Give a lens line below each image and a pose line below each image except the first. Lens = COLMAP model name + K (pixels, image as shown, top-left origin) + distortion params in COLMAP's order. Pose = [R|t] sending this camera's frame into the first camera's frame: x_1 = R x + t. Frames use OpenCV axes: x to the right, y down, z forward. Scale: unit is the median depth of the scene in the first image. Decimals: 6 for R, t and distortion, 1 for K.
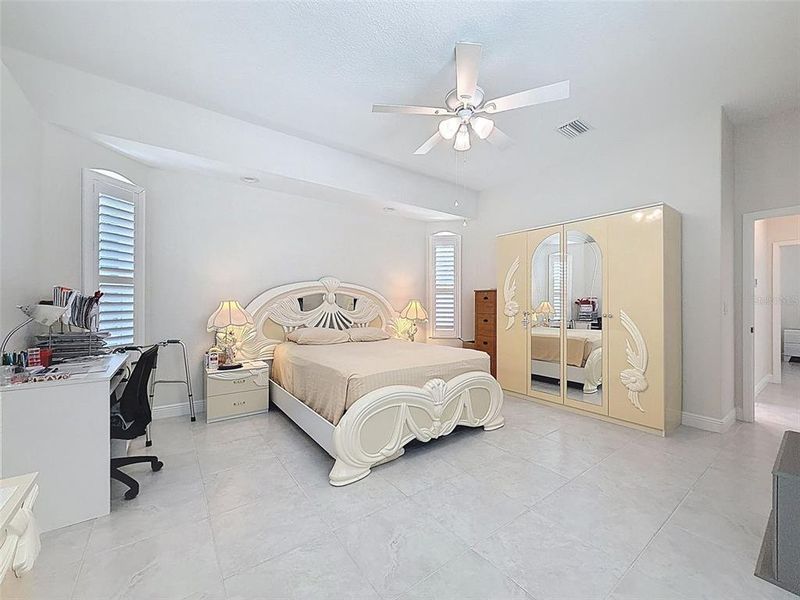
lens RADIAL K [[322.1, 0, 399.9], [0, 322.1, 301.0], [0, 0, 1]] dist [0.000972, 0.000205]
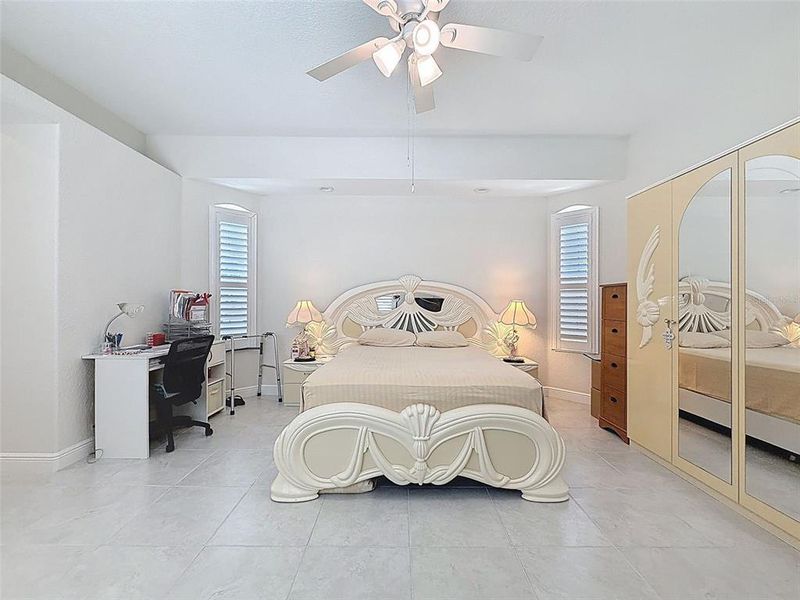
lens RADIAL K [[322.1, 0, 399.9], [0, 322.1, 301.0], [0, 0, 1]] dist [0.000972, 0.000205]
pose [[0.806670, -0.000459, -0.591001, 0.402783], [-0.000656, 0.999998, -0.001673, 0.002429], [0.591001, 0.001737, 0.806669, 0.290242]]
